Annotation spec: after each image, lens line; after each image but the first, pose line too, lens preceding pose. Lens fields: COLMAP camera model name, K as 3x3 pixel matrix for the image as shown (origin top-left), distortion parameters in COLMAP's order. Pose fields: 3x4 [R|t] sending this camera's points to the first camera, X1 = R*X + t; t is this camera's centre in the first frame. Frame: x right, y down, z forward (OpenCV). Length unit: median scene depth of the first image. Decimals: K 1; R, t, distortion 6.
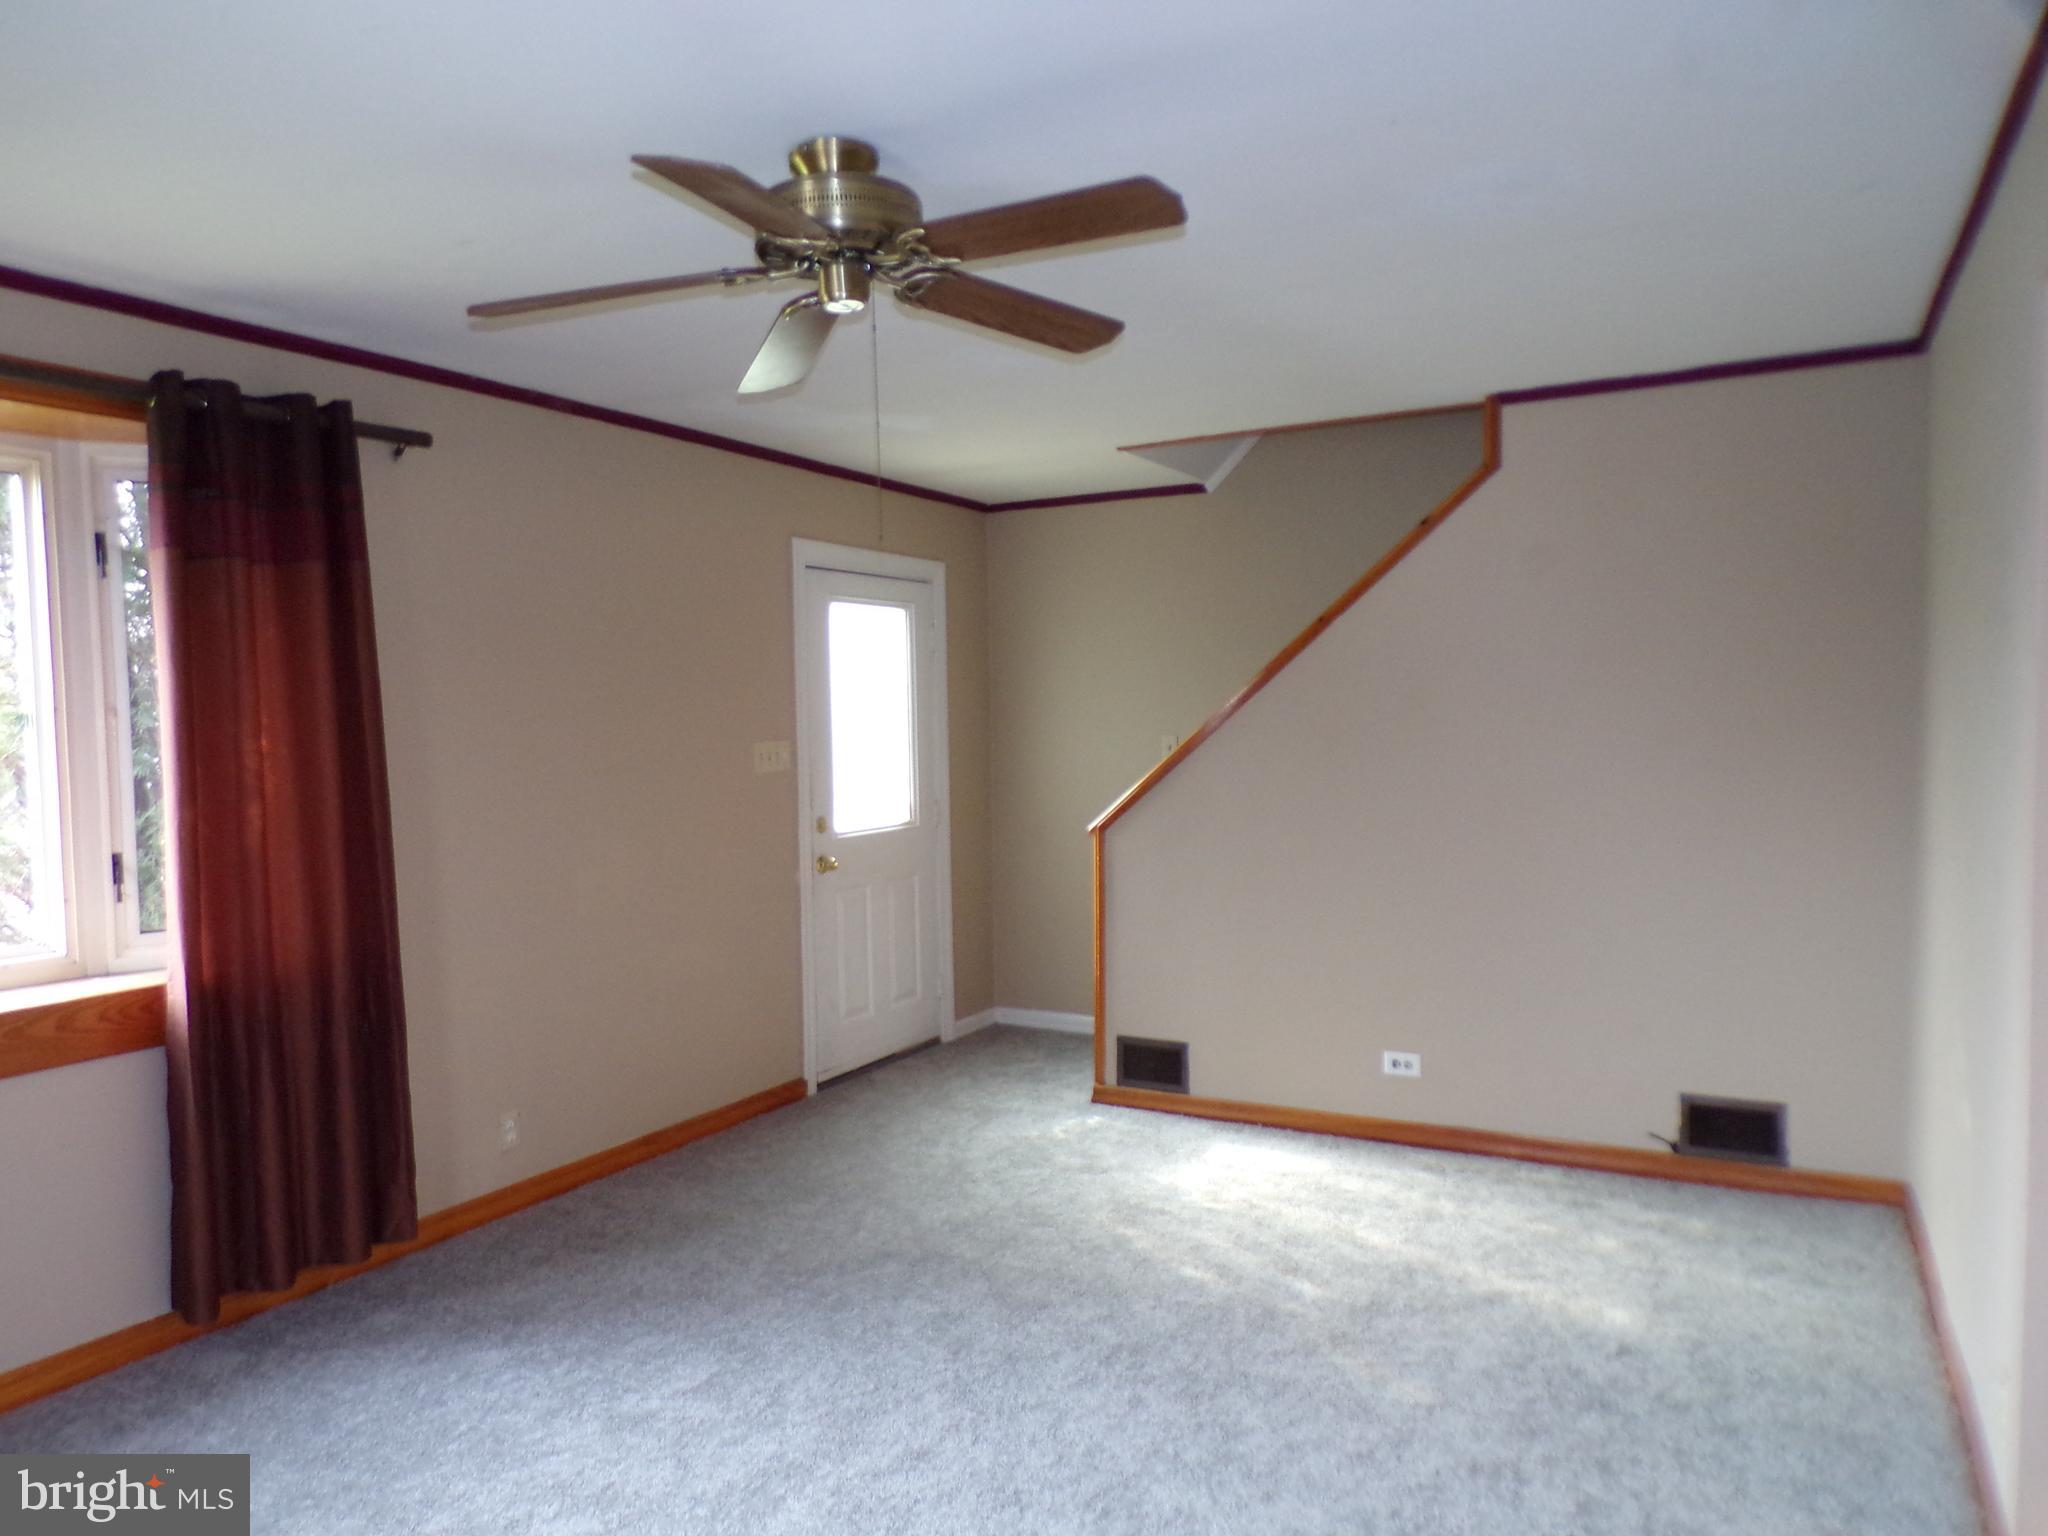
lens RADIAL K [[1401.1, 0, 1000.9], [0, 1401.1, 768.0], [0, 0, 1]] dist [-0.014977, 0.021211]
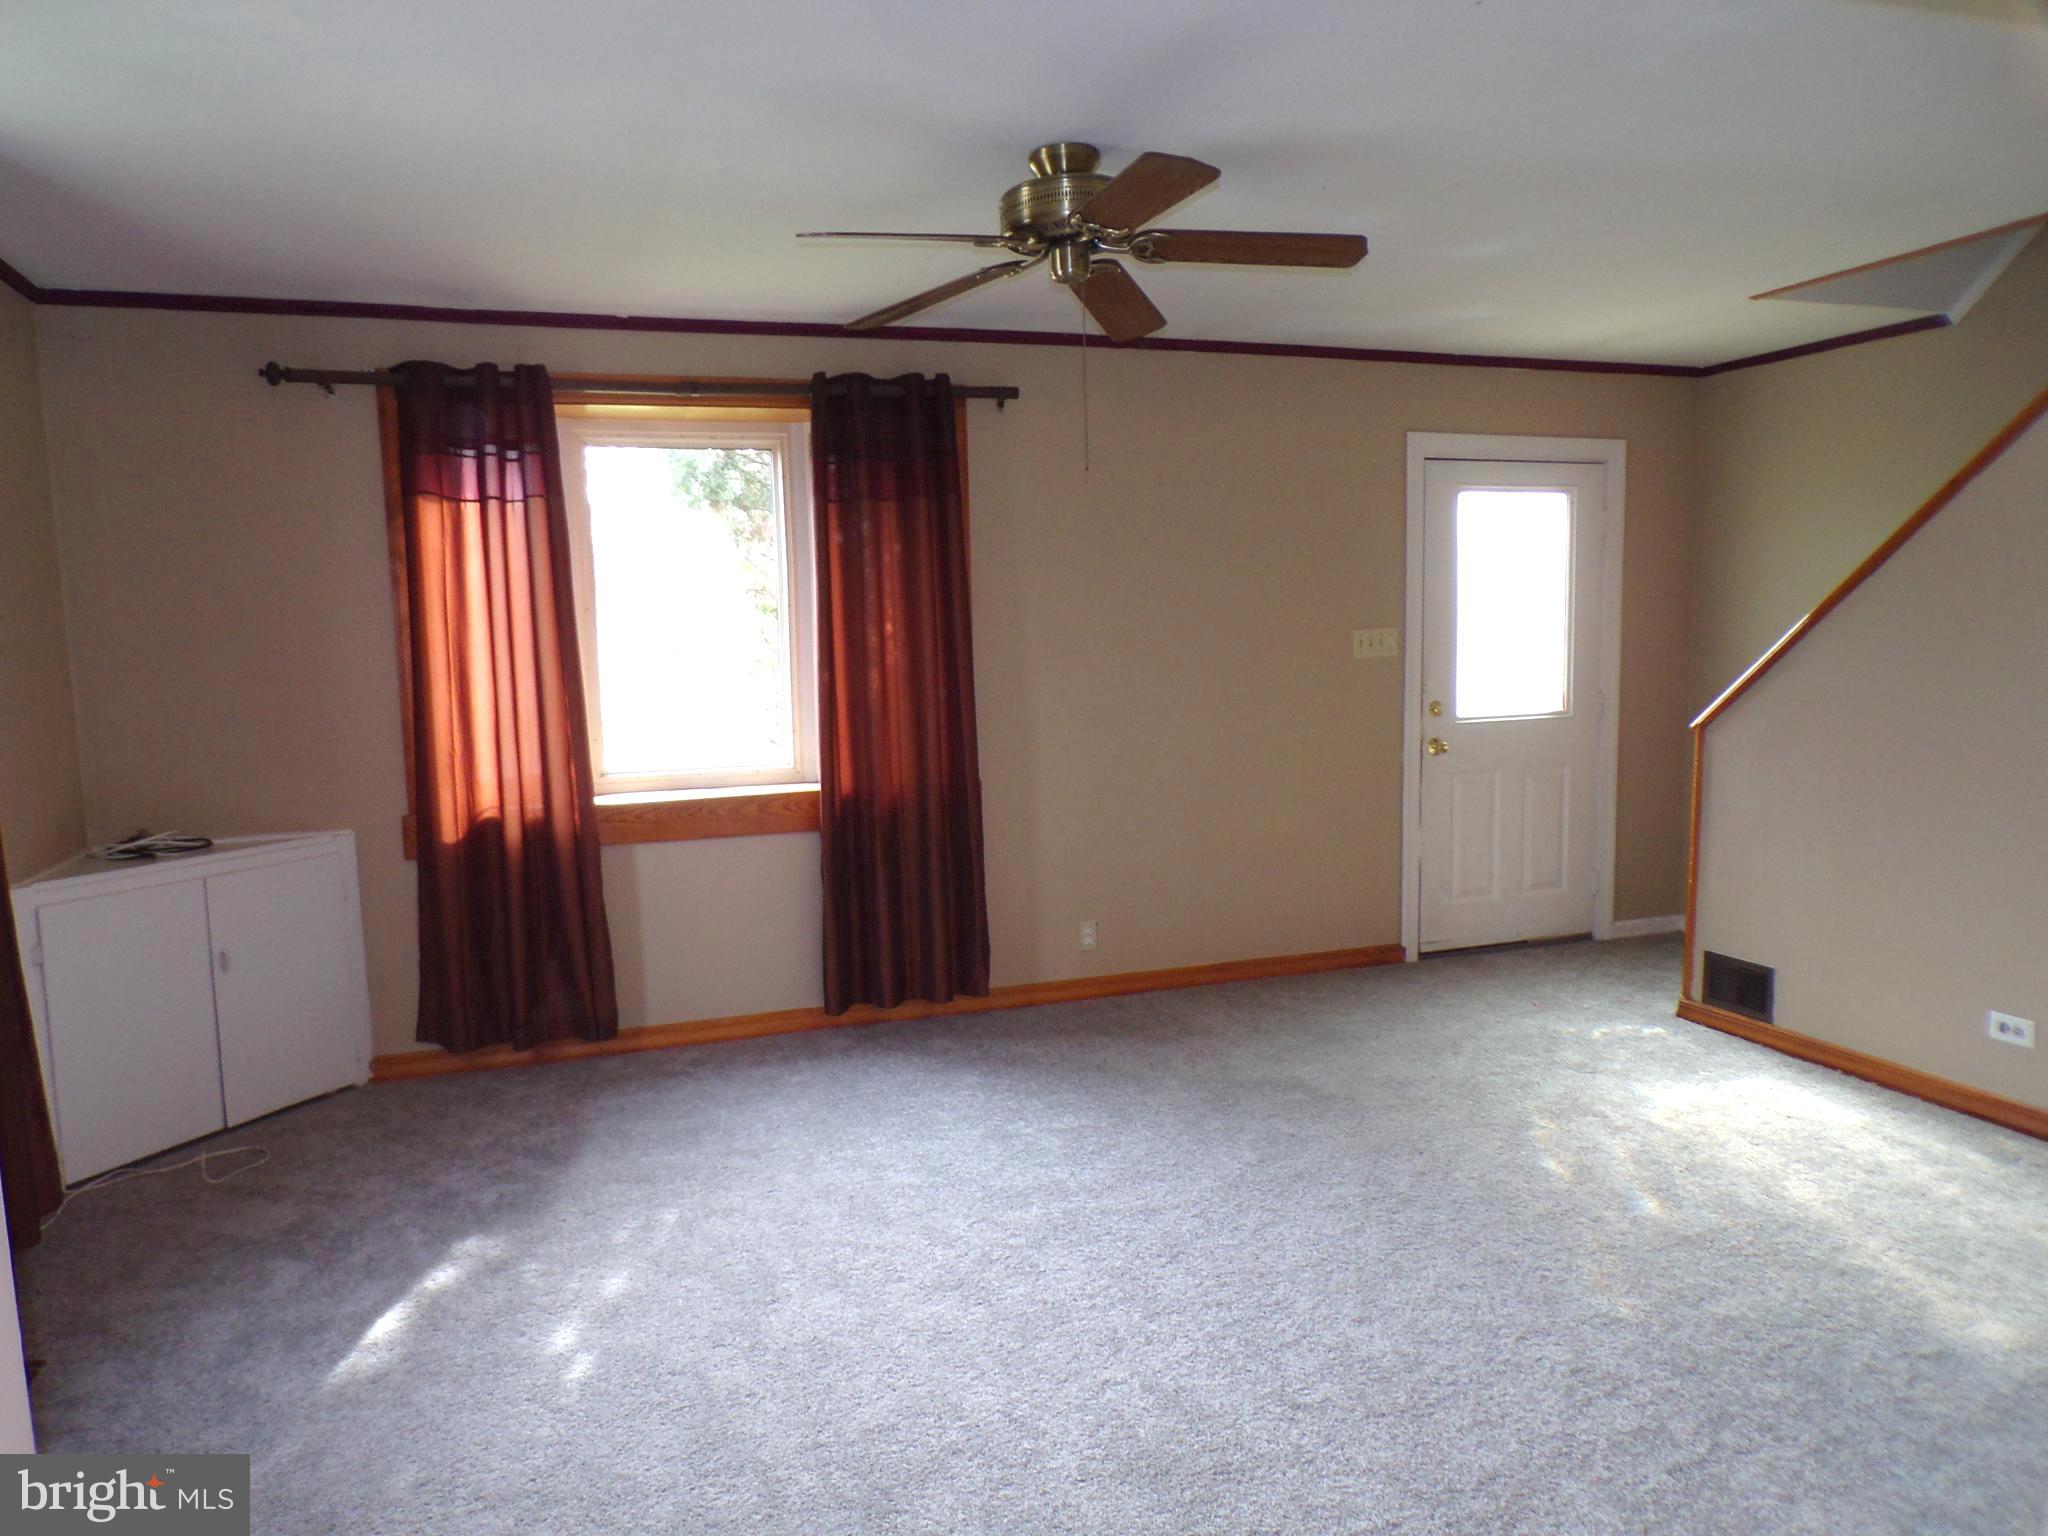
lens RADIAL K [[1401.1, 0, 989.7], [0, 1401.1, 759.3], [0, 0, 1]] dist [-0.014977, 0.021211]
pose [[0.748174, 0.067666, -0.660043, 0.410770], [-0.016516, 0.996377, 0.083425, -0.004498], [0.663297, -0.051515, 0.746581, 0.002023]]
